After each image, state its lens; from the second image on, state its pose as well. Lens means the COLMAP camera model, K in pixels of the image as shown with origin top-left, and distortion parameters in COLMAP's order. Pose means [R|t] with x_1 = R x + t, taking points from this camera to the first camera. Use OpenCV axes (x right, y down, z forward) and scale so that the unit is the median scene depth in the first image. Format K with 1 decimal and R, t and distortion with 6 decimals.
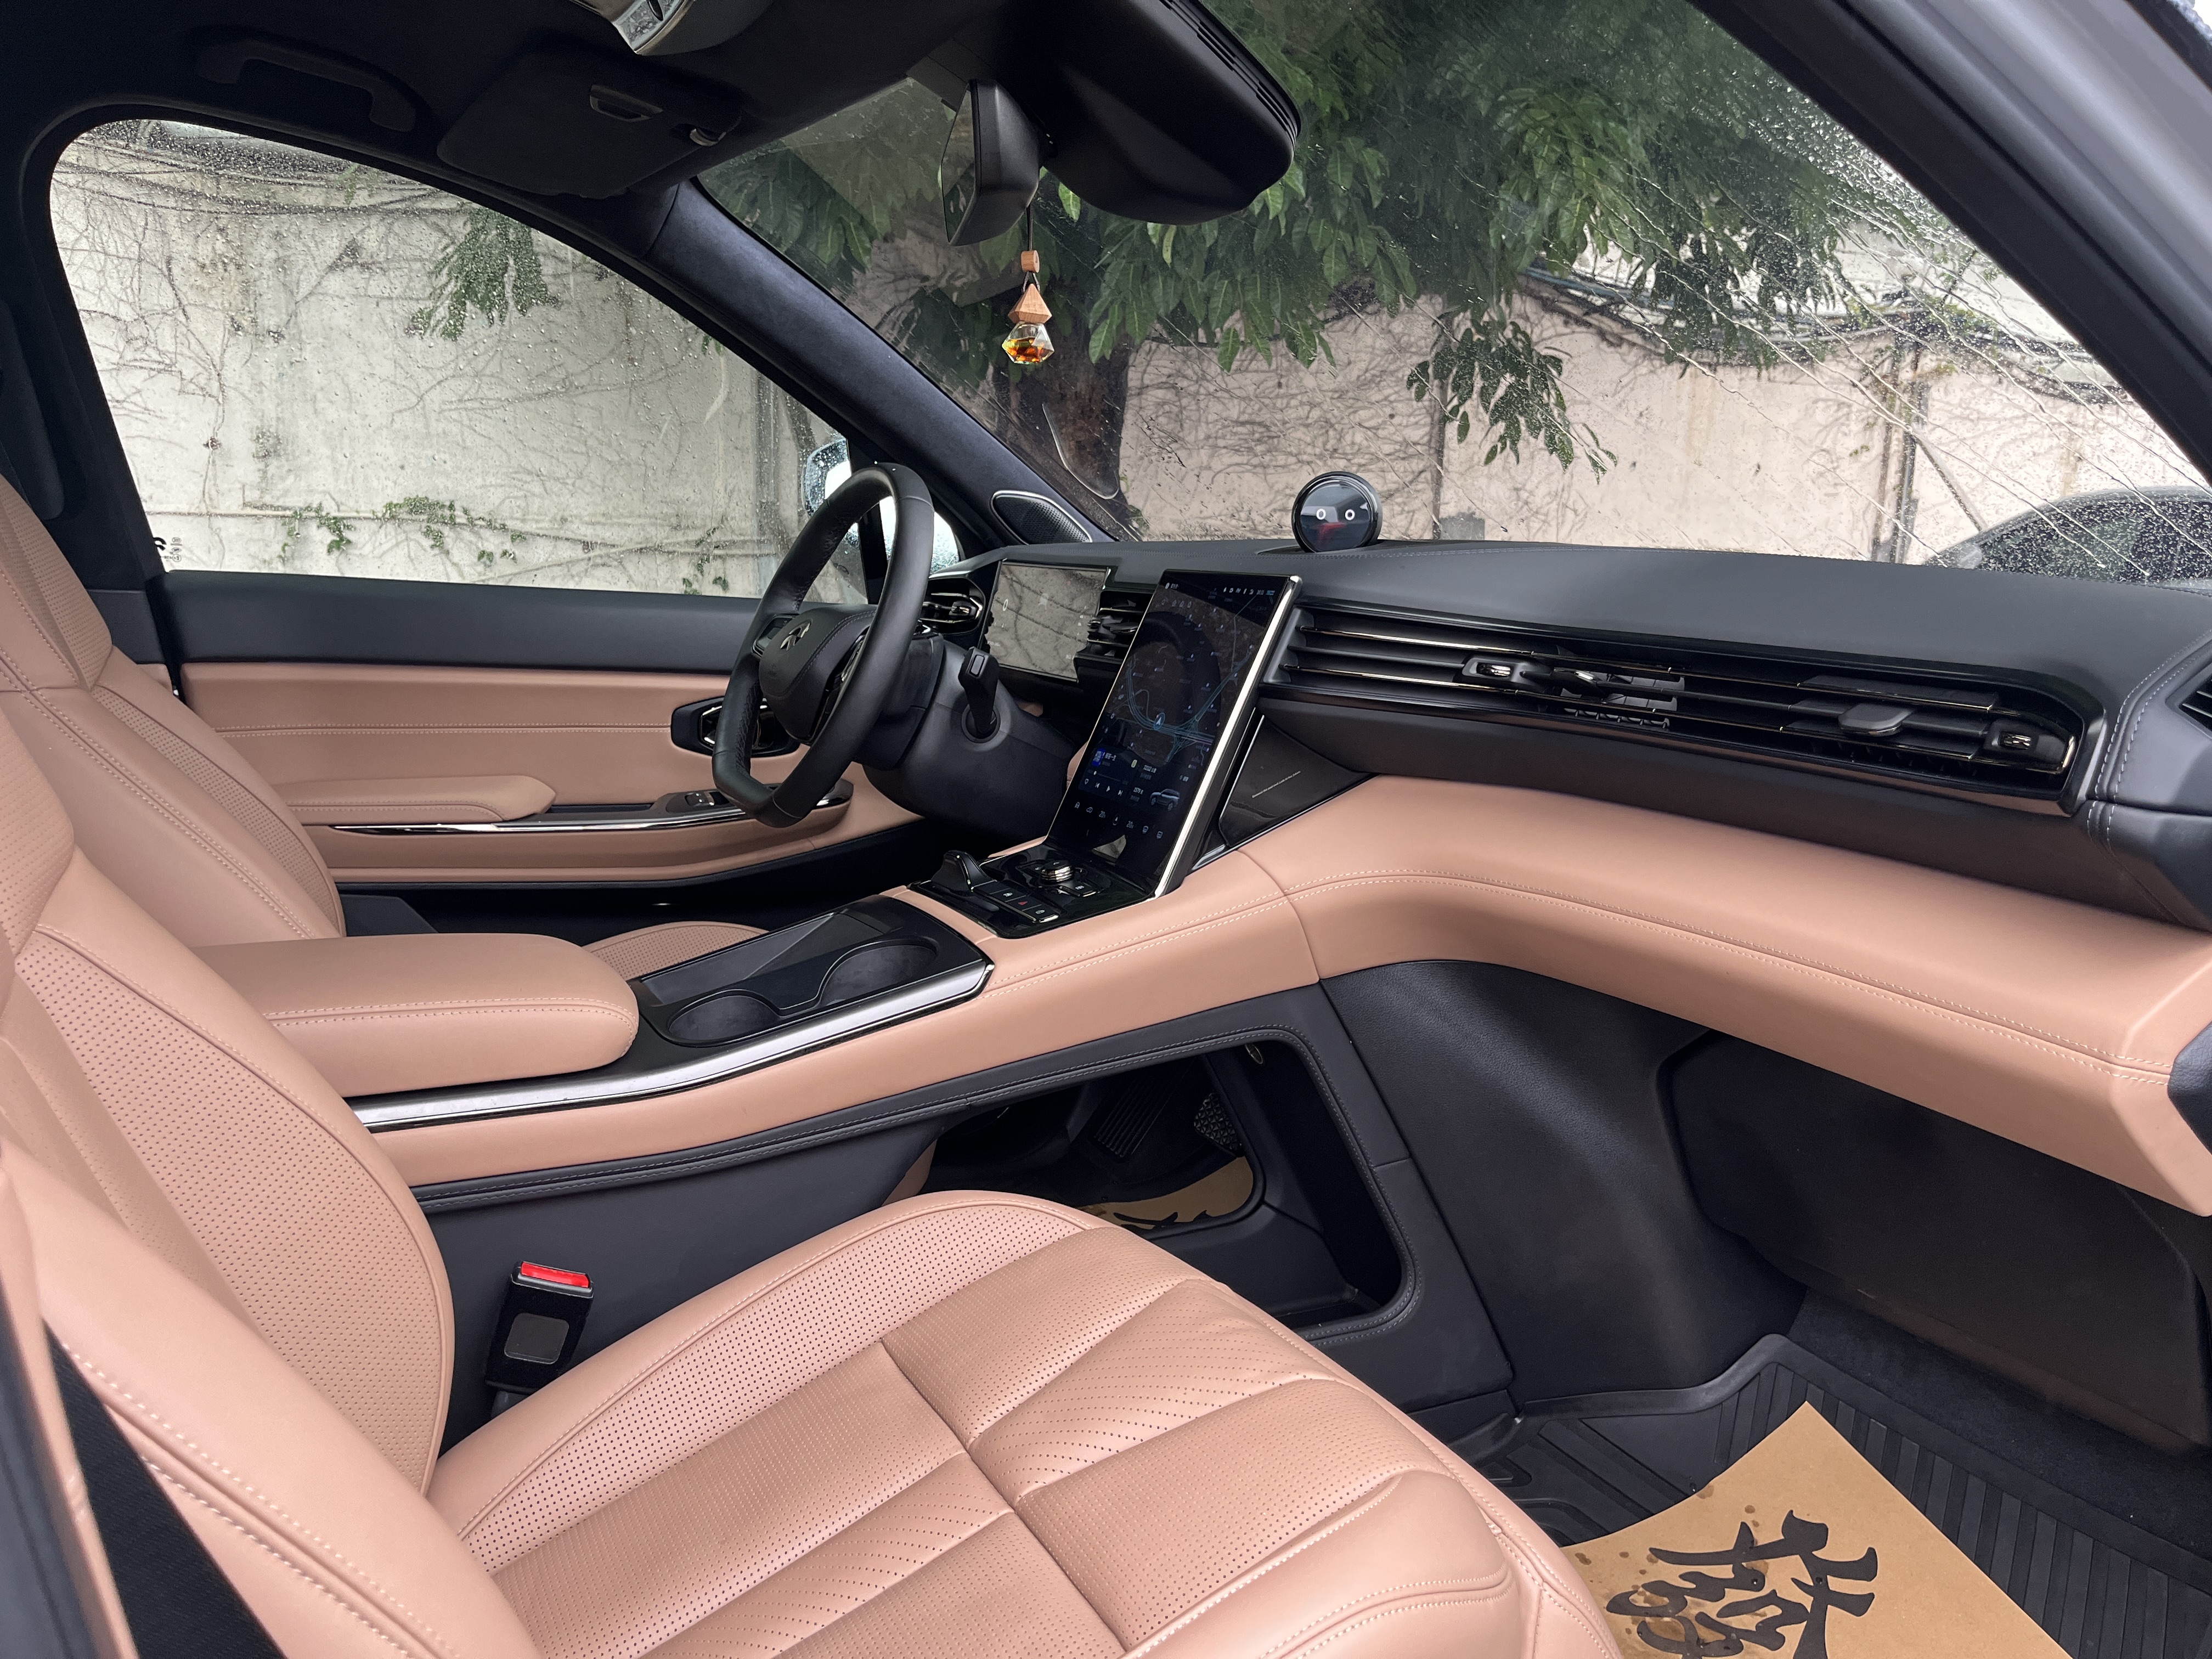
lens RADIAL K [[1675.2, 0, 1106.0], [0, 1675.2, 829.5], [0, 0, 1]] dist [0.095482, -0.137401]
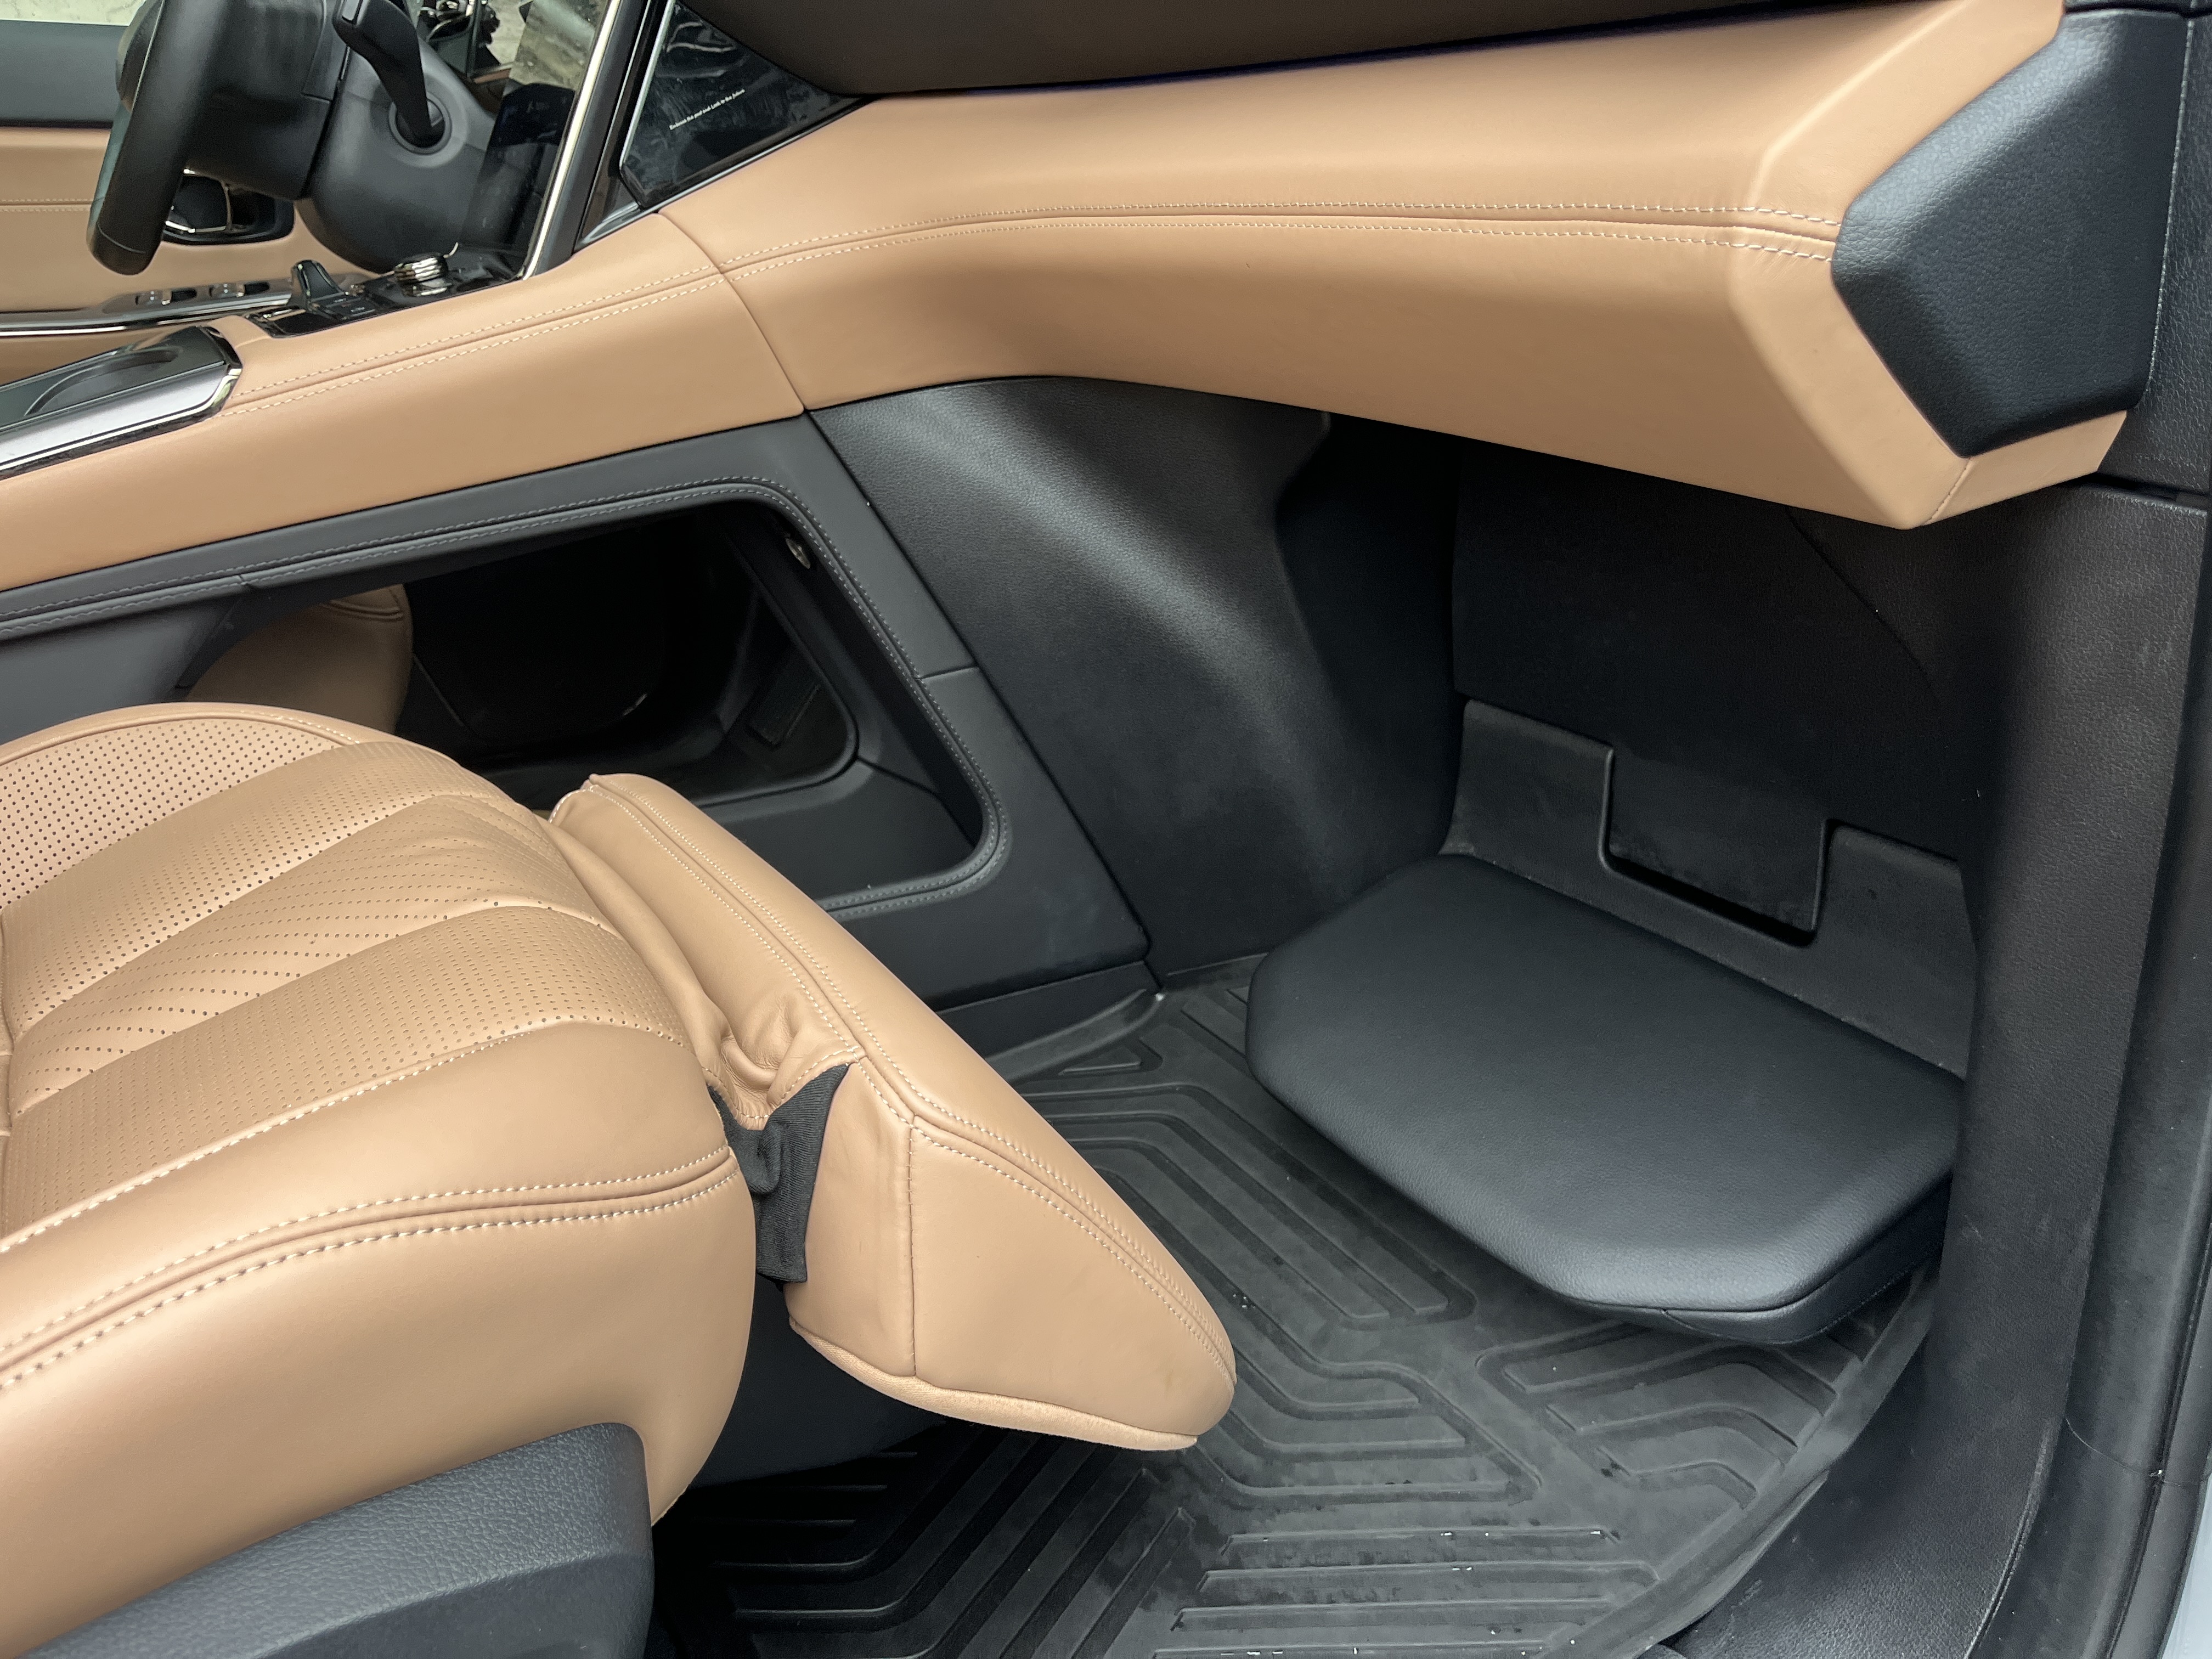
lens RADIAL K [[1651.1, 0, 1163.7], [0, 1651.1, 749.2], [0, 0, 1]] dist [0.026061, -0.002257]
pose [[0.995897, -0.048547, 0.076366, 0.196937], [0.036792, 0.988240, 0.148419, 0.120244], [-0.082673, -0.145000, 0.985972, 0.253598]]
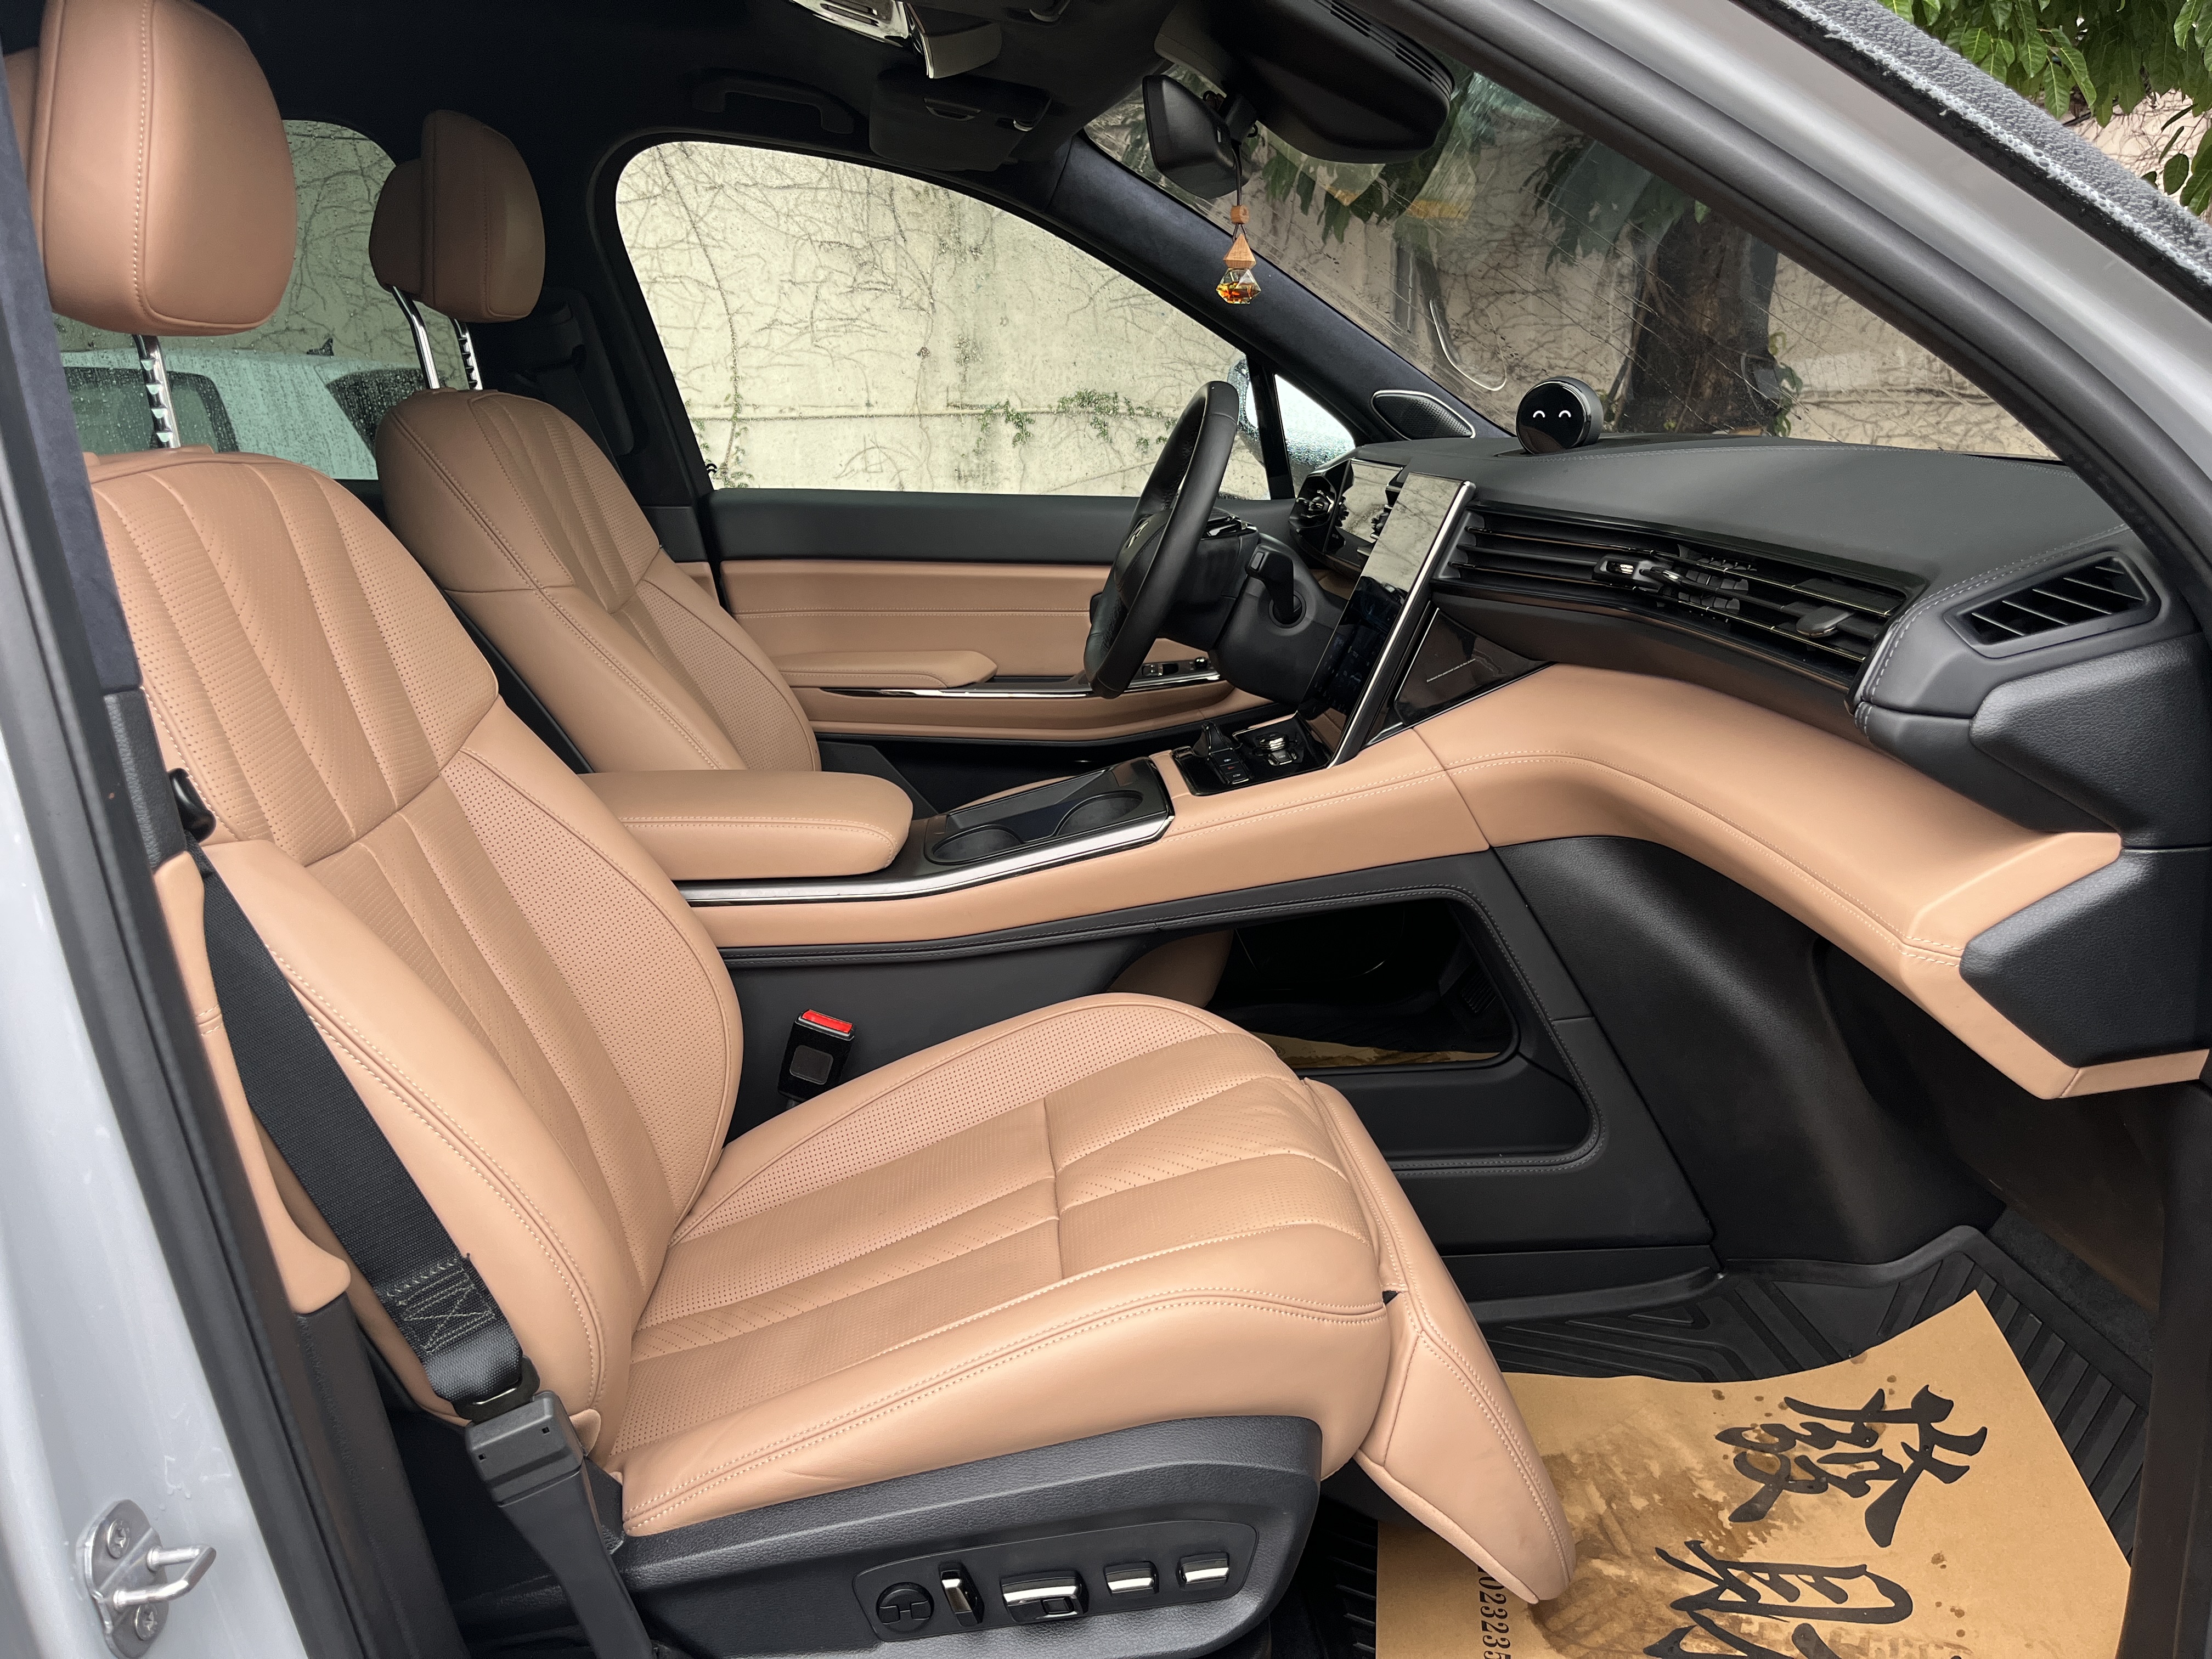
lens RADIAL K [[1678.3, 0, 1106.0], [0, 1678.3, 829.5], [0, 0, 1]] dist [0.062740, -0.087108]
pose [[0.918019, 0.056427, -0.392502, 0.299459], [-0.026223, 0.996296, 0.081899, -0.006417], [0.395669, -0.064892, 0.916098, -0.107458]]
